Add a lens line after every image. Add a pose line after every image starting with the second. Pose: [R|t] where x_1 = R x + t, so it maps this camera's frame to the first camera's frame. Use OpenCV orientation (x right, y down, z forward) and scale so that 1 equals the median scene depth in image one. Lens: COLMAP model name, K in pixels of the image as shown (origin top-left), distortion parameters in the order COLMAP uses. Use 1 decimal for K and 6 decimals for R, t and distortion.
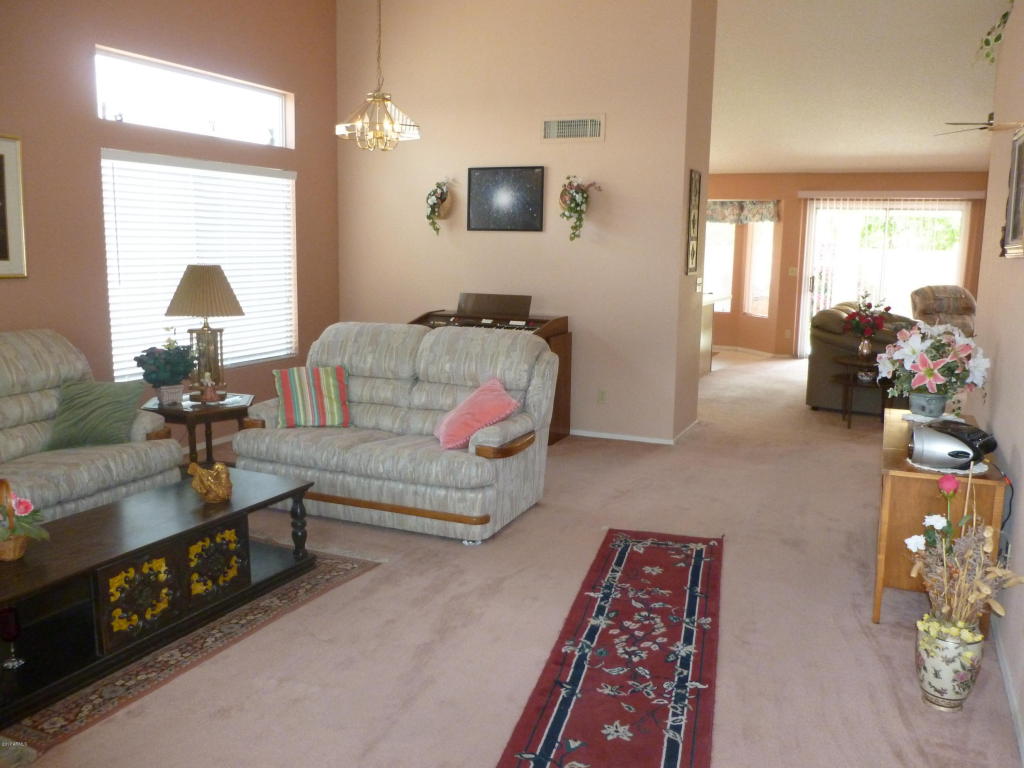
lens RADIAL K [[859.1, 0, 512.0], [0, 859.1, 384.0], [0, 0, 1]] dist [-0.065277, 0.080178]
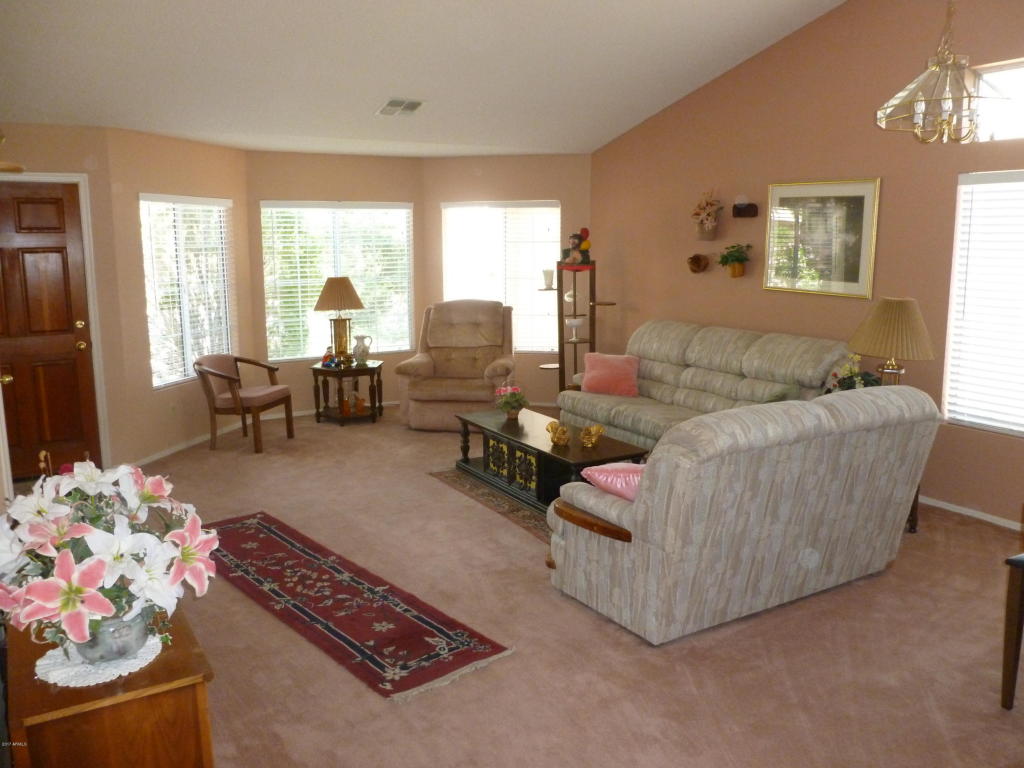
lens RADIAL K [[859.1, 0, 512.0], [0, 859.1, 384.0], [0, 0, 1]] dist [-0.065277, 0.080178]
pose [[-0.576953, 0.127887, -0.806703, 0.844309], [-0.135202, 0.959087, 0.248741, -0.306760], [0.805509, 0.252580, -0.536058, 1.618742]]
